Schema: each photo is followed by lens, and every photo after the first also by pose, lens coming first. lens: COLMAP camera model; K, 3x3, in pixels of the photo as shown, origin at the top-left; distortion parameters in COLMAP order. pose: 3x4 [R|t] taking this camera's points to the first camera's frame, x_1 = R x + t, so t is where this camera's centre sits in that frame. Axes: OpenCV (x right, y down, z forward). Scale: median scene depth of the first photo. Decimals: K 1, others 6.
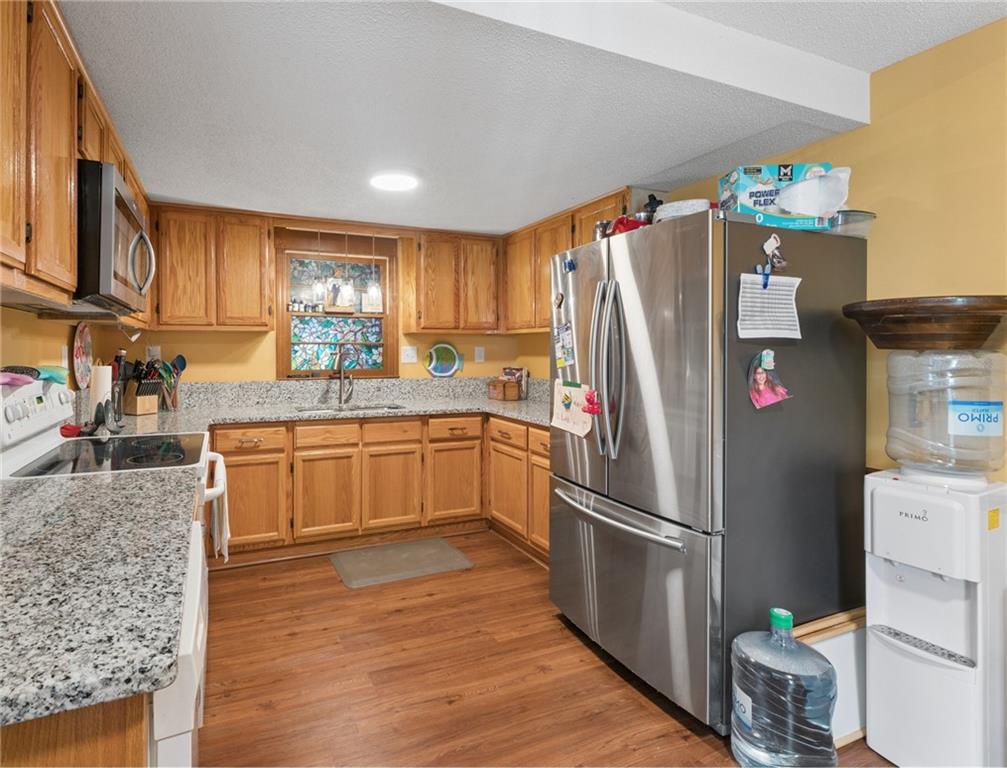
lens RADIAL K [[502.5, 0, 422.5], [0, 502.5, 356.0], [0, 0, 1]] dist [-0.002078, -0.001806]
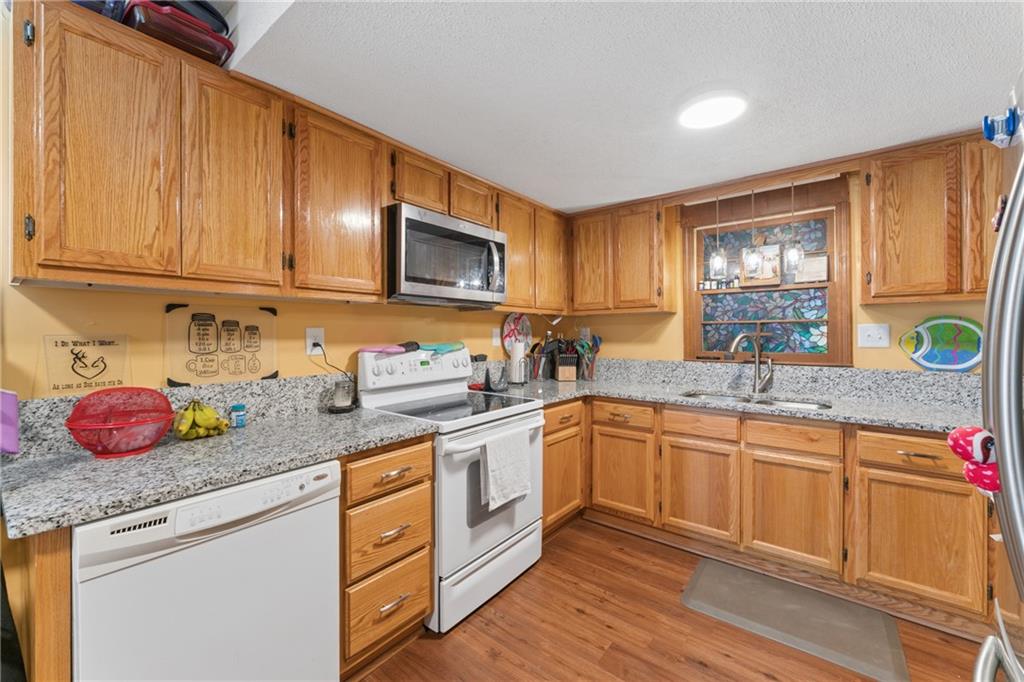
lens RADIAL K [[410.3, 0, 510.9], [0, 410.3, 338.3], [0, 0, 1]] dist [-0.004376, 0.000245]
pose [[0.494492, 0.009237, -0.869133, 0.344739], [-0.004571, 0.999957, 0.008027, -0.001877], [0.869170, 0.000003, 0.494513, 0.421439]]
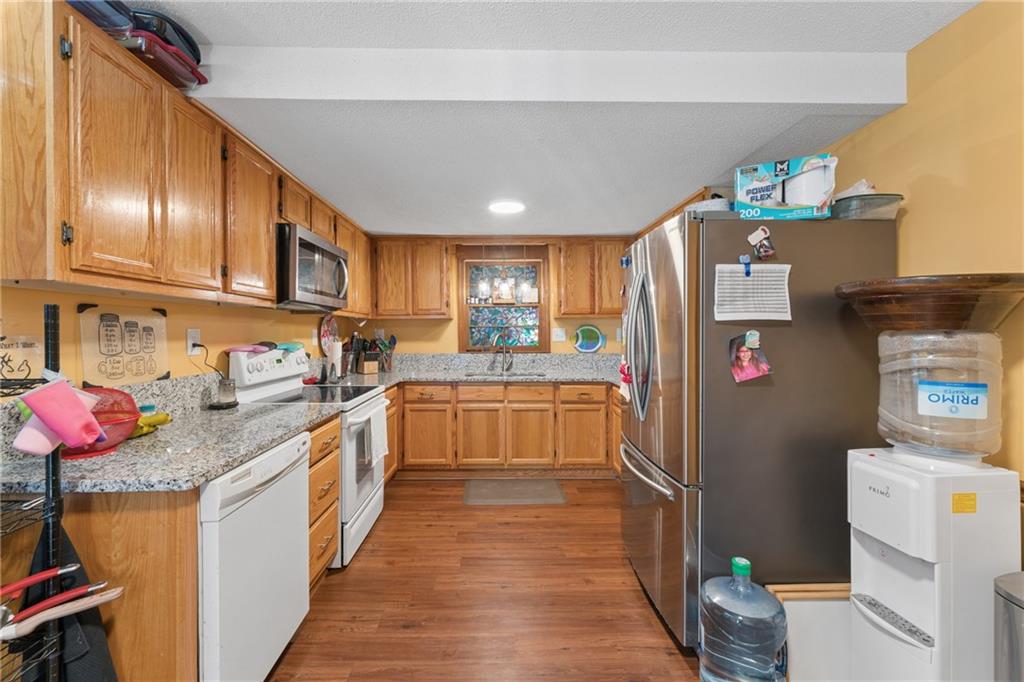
lens RADIAL K [[410.3, 0, 504.5], [0, 410.3, 338.2], [0, 0, 1]] dist [-0.004376, 0.000245]
pose [[0.934630, 0.002284, -0.355614, 0.332728], [-0.000259, 0.999983, 0.005741, -0.000208], [0.355621, -0.005274, 0.934615, -0.034894]]
